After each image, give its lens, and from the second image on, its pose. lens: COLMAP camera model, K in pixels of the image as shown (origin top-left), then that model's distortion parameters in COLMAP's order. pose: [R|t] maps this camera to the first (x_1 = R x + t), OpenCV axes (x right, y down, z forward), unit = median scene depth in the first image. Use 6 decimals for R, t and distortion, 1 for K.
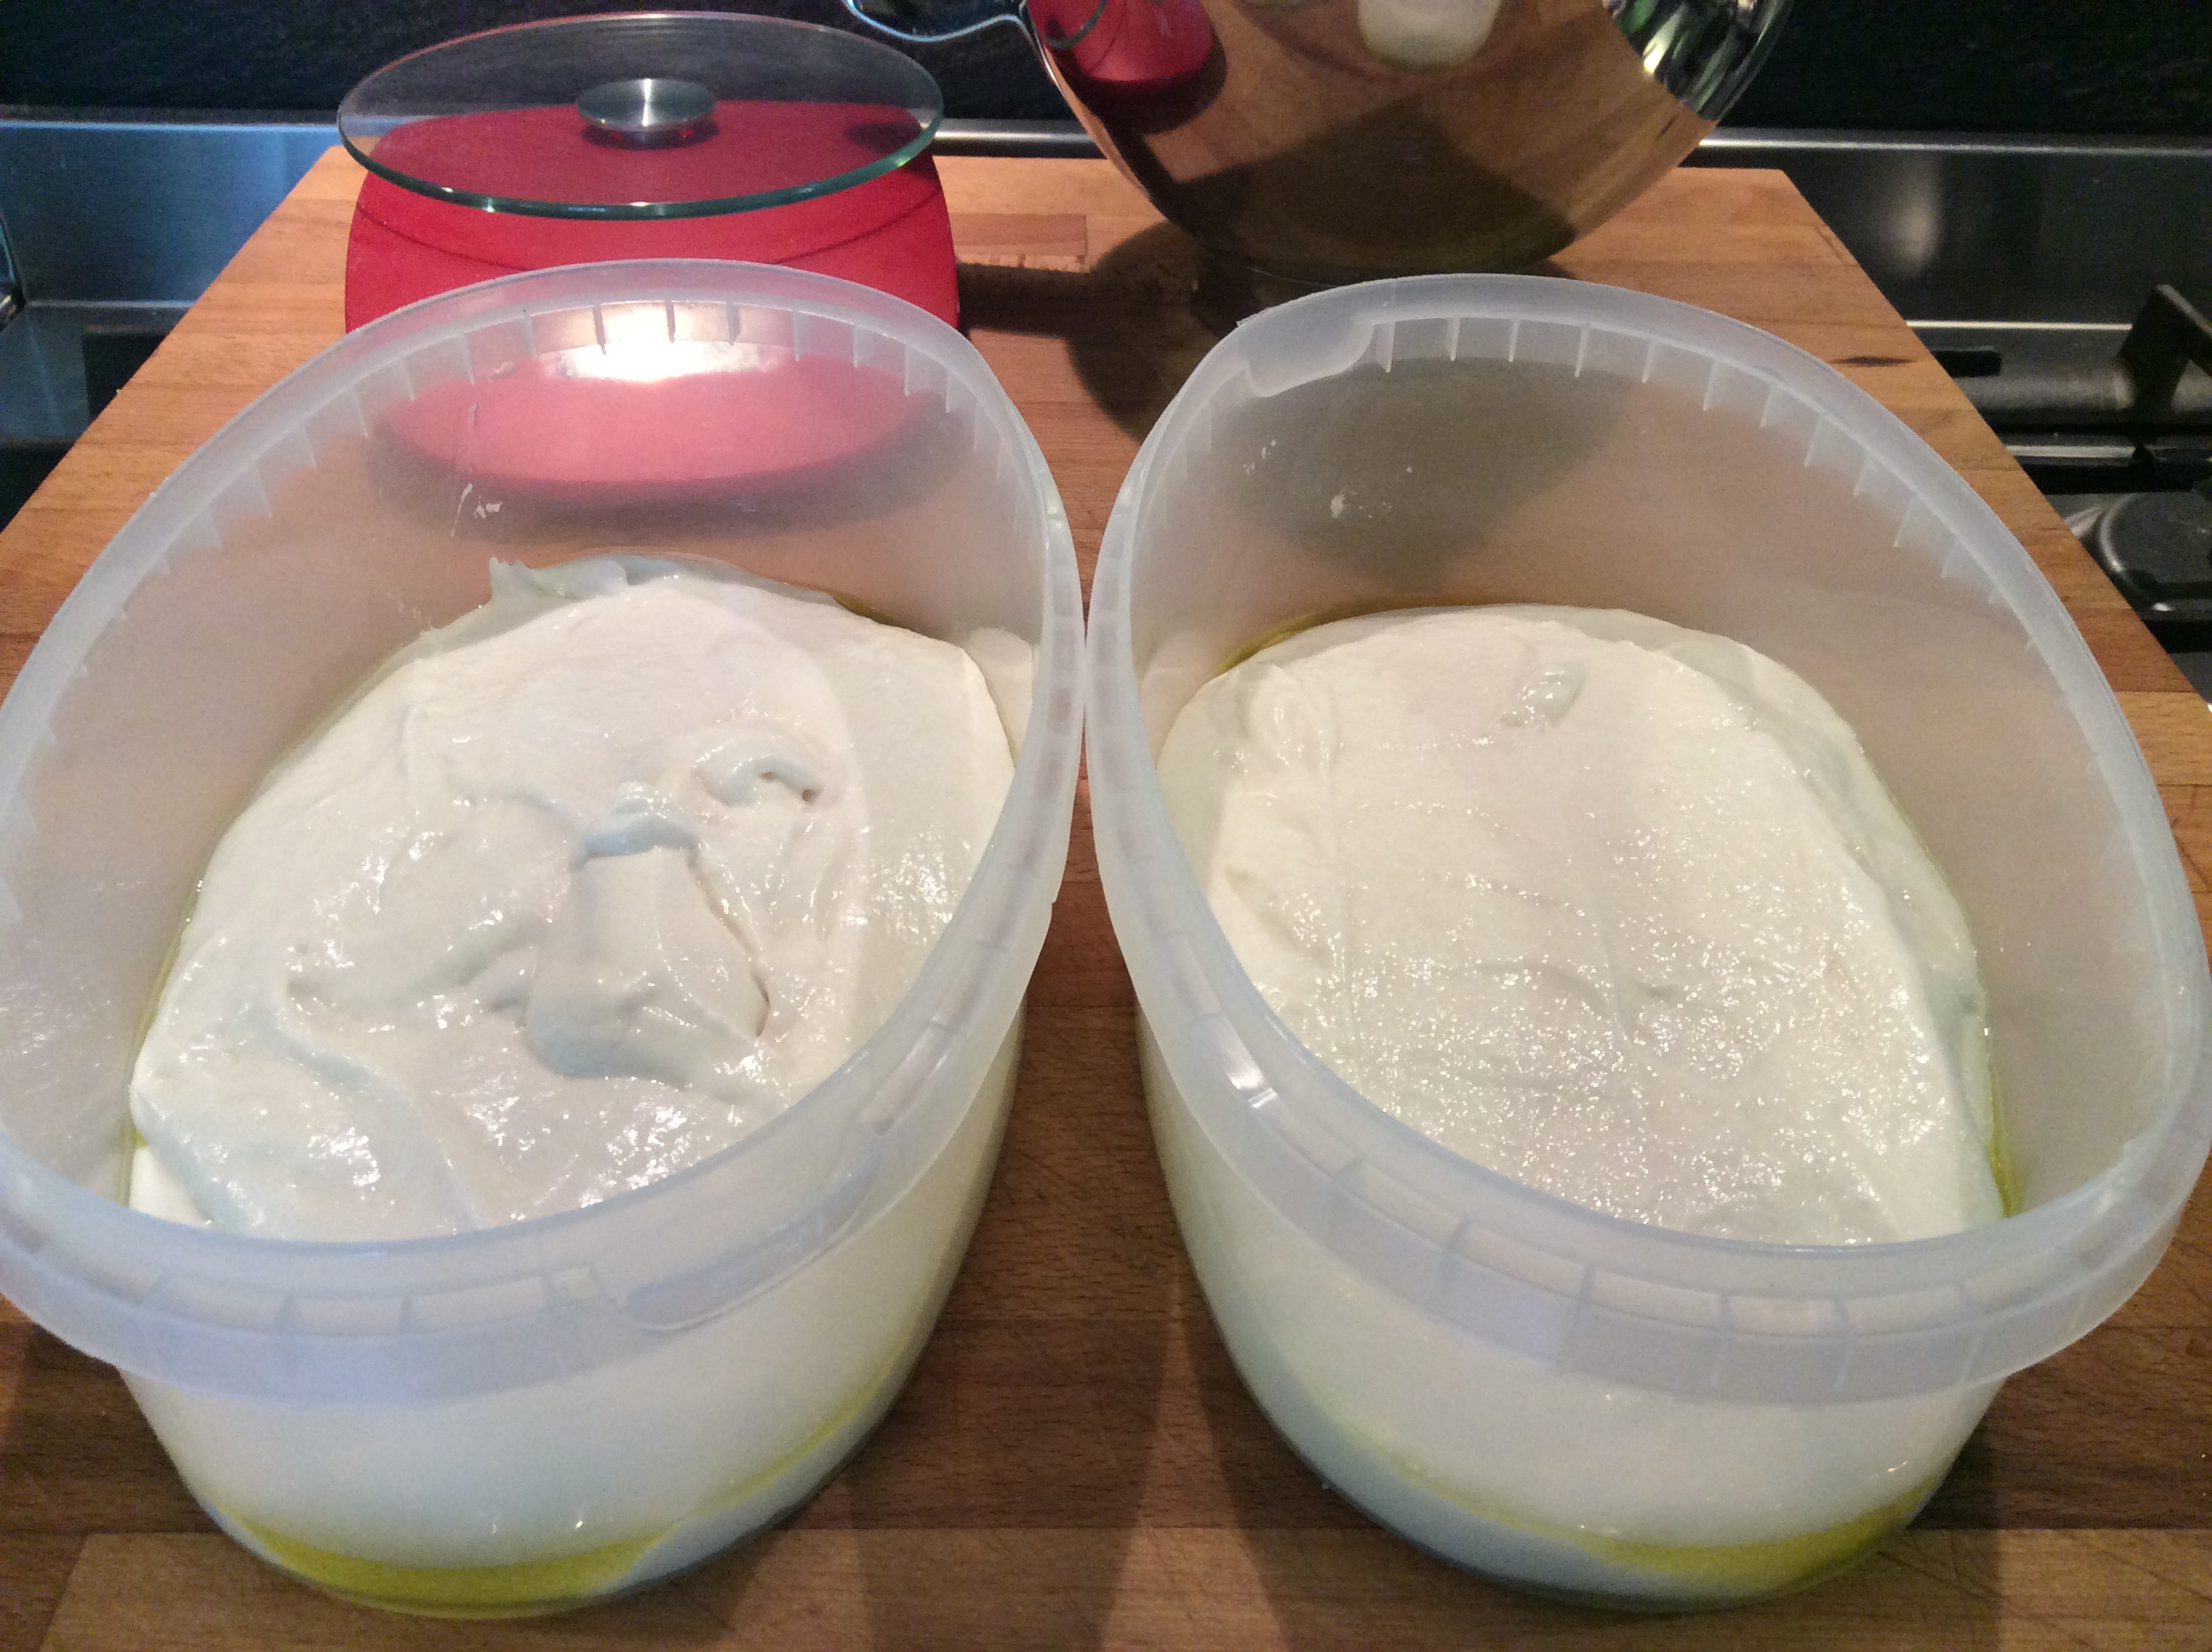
lens RADIAL K [[2057.6, 0, 1106.8], [0, 2057.6, 825.8], [0, 0, 1]] dist [0.006663, 0.000000]
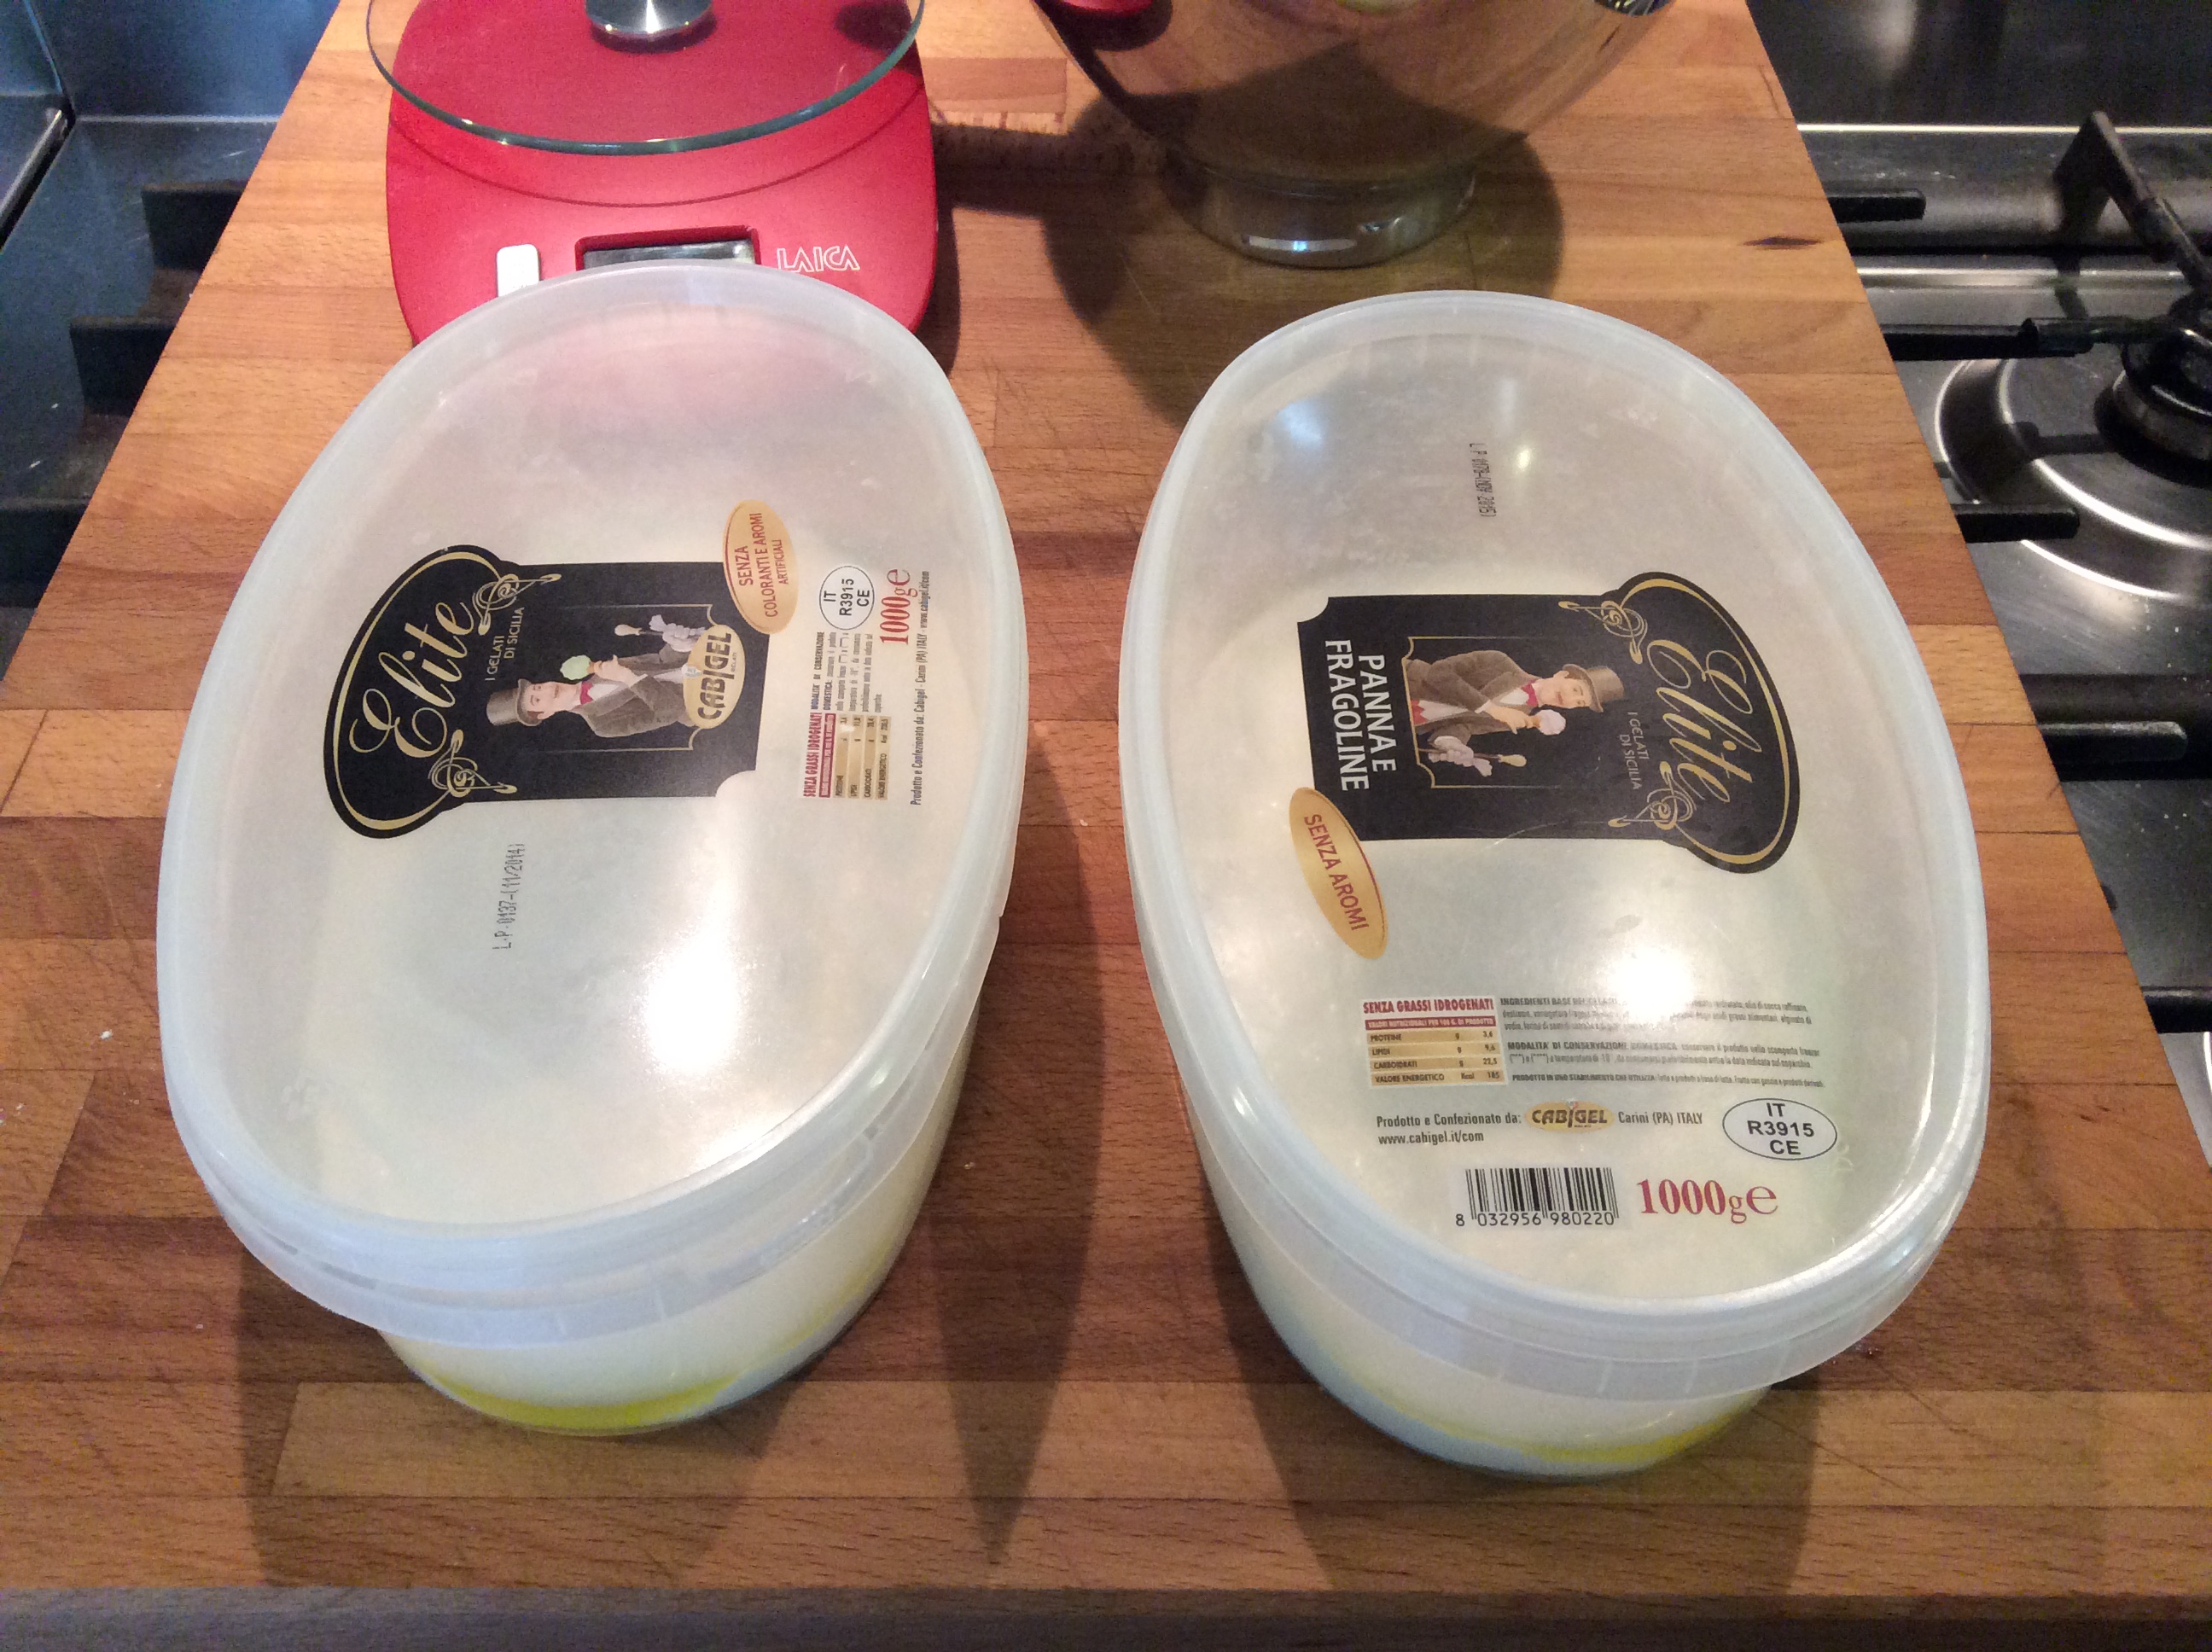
lens RADIAL K [[2057.6, 0, 1105.1], [0, 2057.6, 826.3], [0, 0, 1]] dist [0.006663, 0.000000]
pose [[0.999776, 0.006546, -0.020149, 0.039811], [-0.002168, 0.977684, 0.210069, -0.158431], [0.021074, -0.209978, 0.977479, -0.138789]]
